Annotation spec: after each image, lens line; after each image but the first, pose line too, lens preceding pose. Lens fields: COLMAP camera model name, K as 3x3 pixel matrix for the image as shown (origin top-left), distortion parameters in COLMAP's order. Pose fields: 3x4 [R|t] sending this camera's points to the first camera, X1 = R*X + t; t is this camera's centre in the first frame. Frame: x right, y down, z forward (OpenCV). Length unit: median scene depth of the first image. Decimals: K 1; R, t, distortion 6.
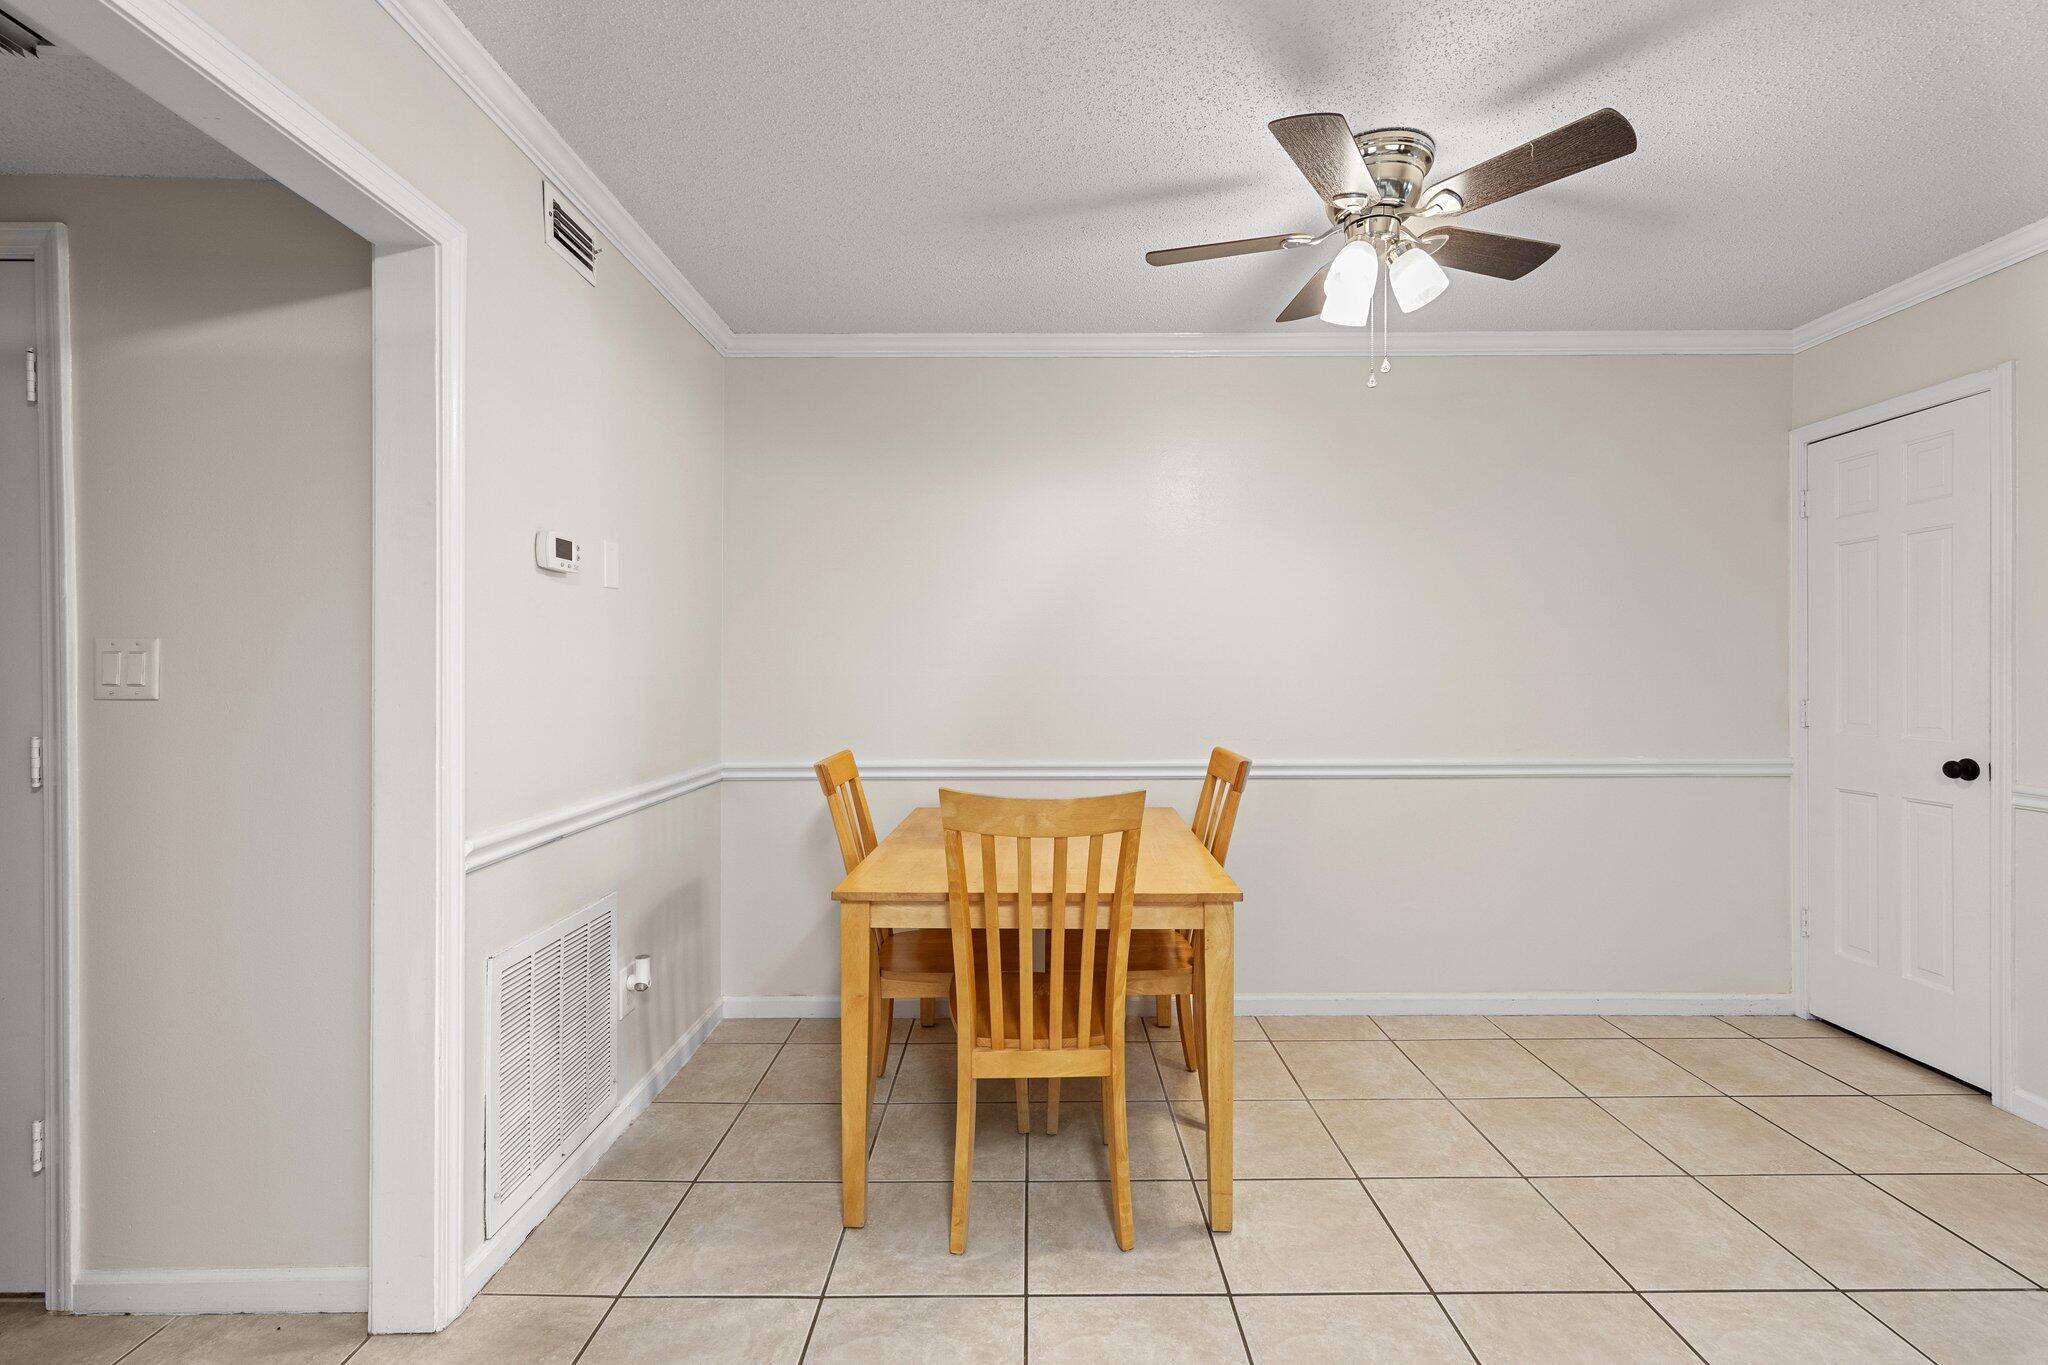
lens RADIAL K [[921.4, 0, 1028.1], [0, 921.4, 672.9], [0, 0, 1]] dist [0.006846, -0.001027]
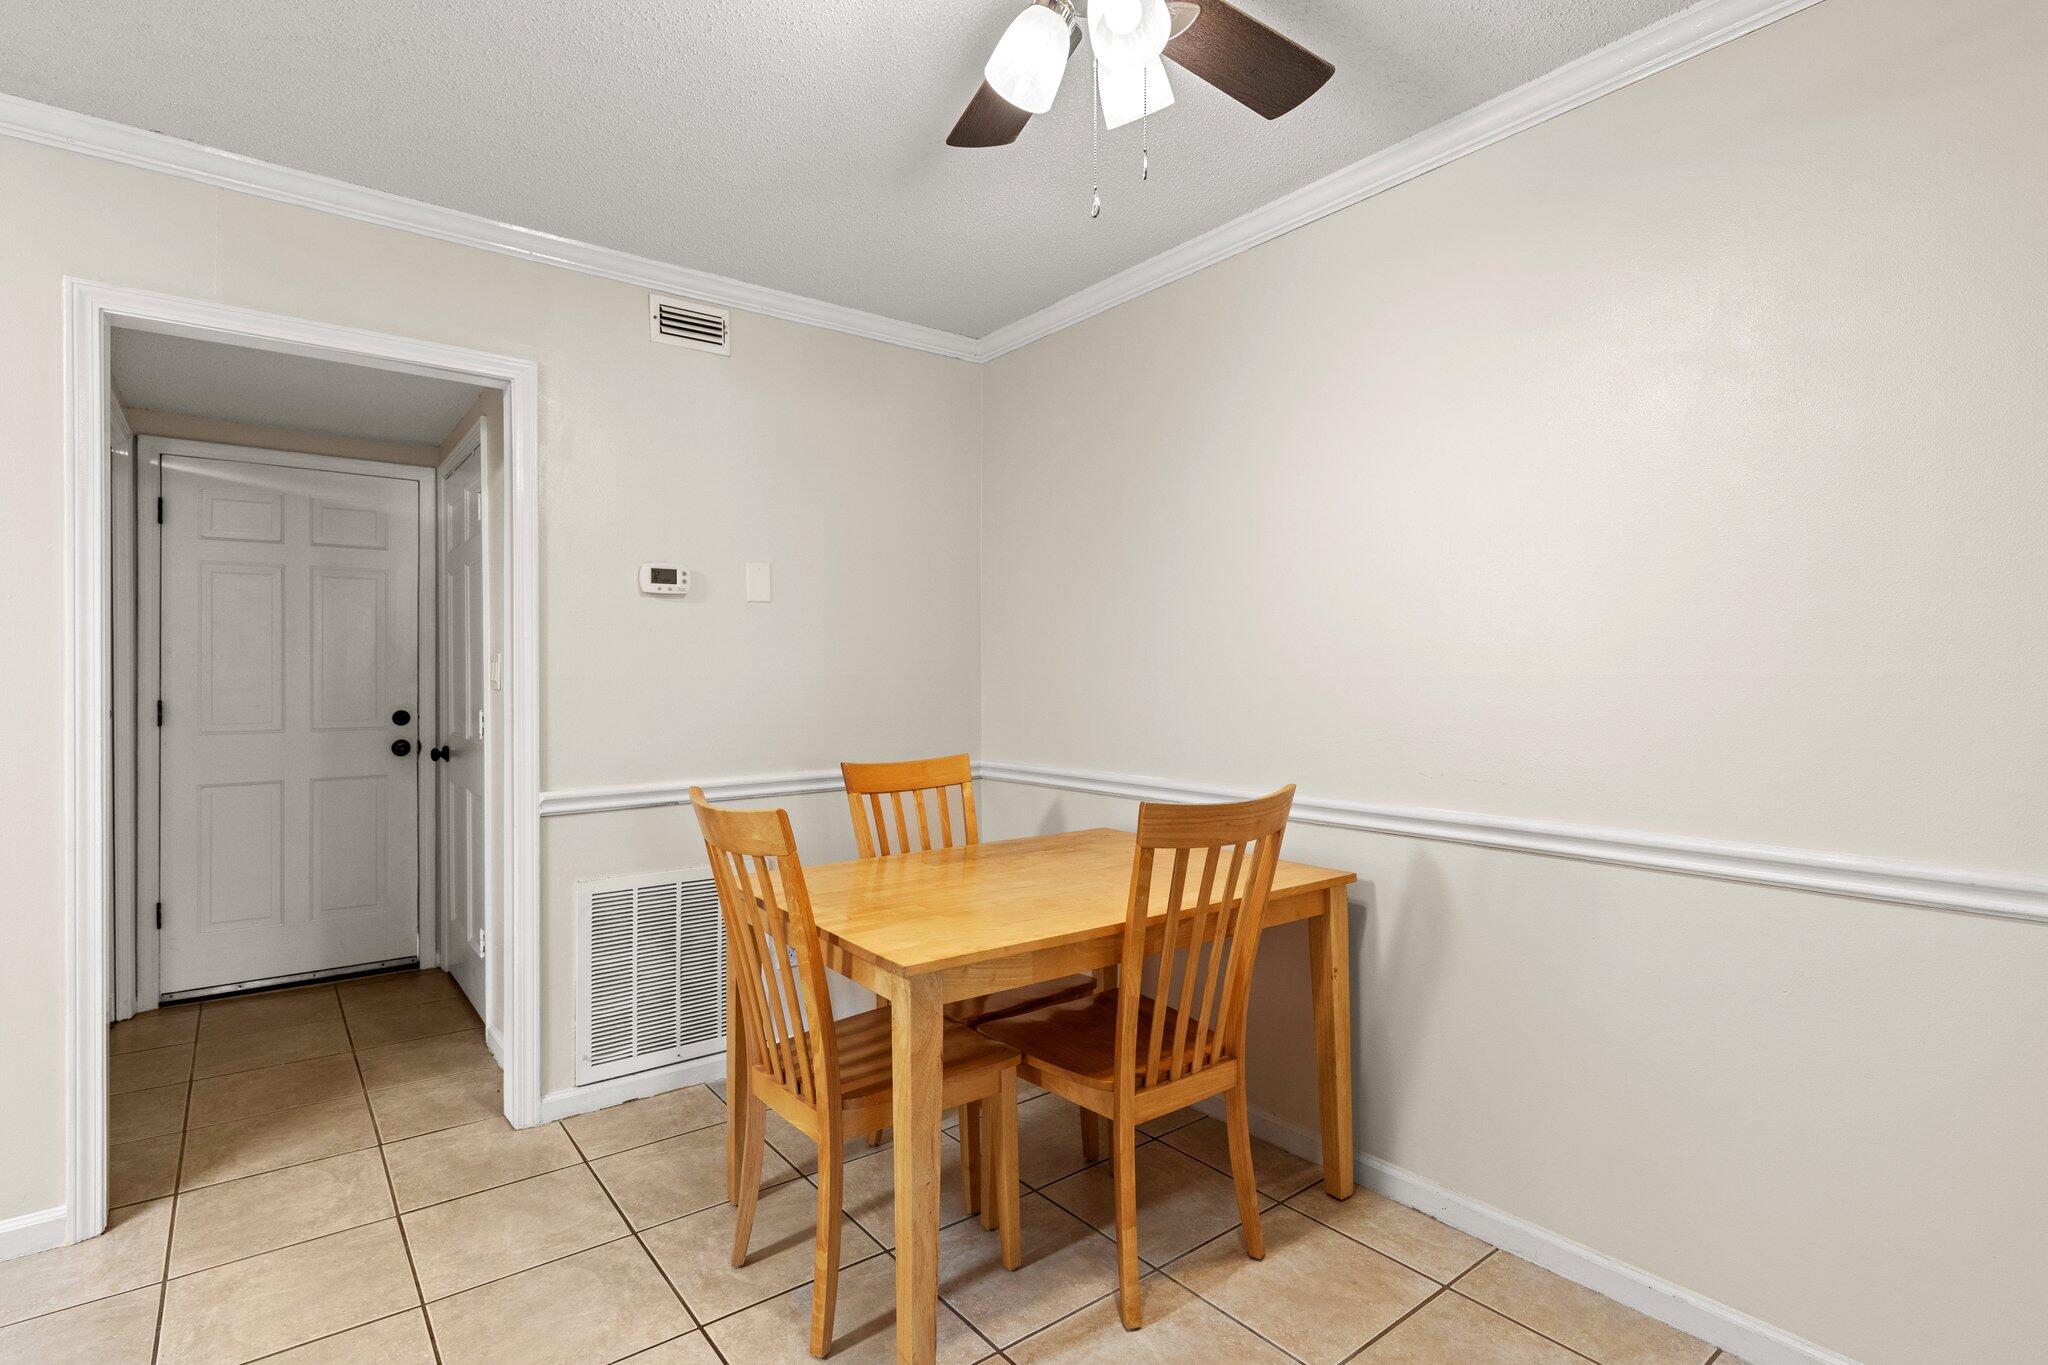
lens RADIAL K [[1002.9, 0, 1007.3], [0, 1002.9, 673.0], [0, 0, 1]] dist [0.004114, 0.000213]
pose [[0.597811, -0.004204, -0.801626, 0.778563], [0.003380, 0.999991, -0.002723, 0.003647], [0.801630, -0.001081, 0.597820, 0.486196]]
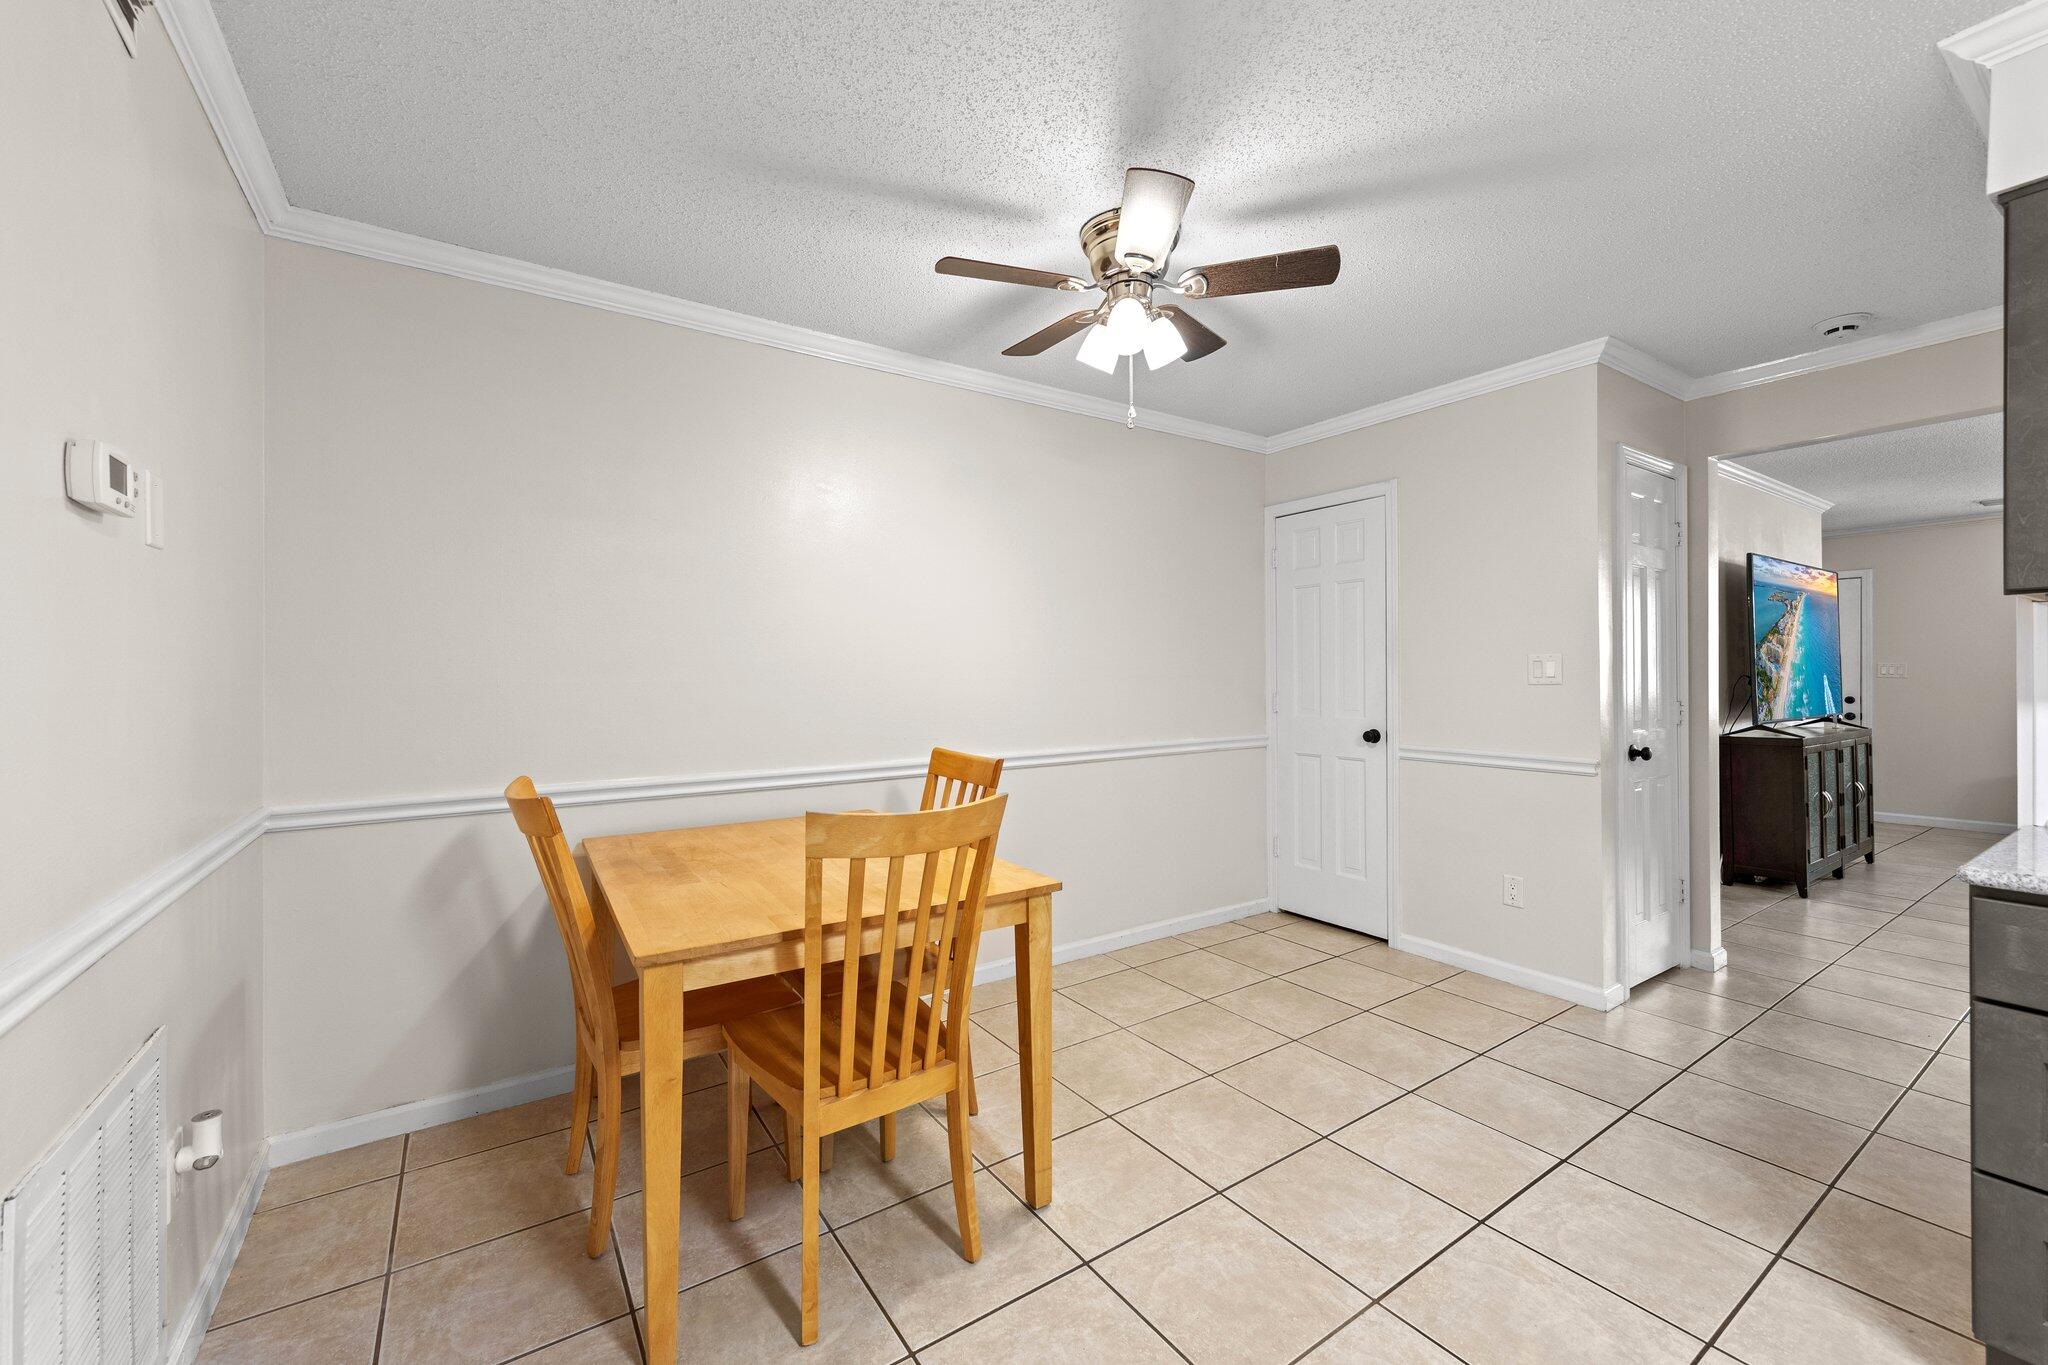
lens RADIAL K [[828.7, 0, 1033.0], [0, 828.7, 677.8], [0, 0, 1]] dist [0.005958, -0.000551]
pose [[0.824189, -0.005861, 0.566284, -0.281419], [0.005791, 0.999981, 0.001921, 0.000005], [-0.566285, 0.001696, 0.824208, 0.190330]]
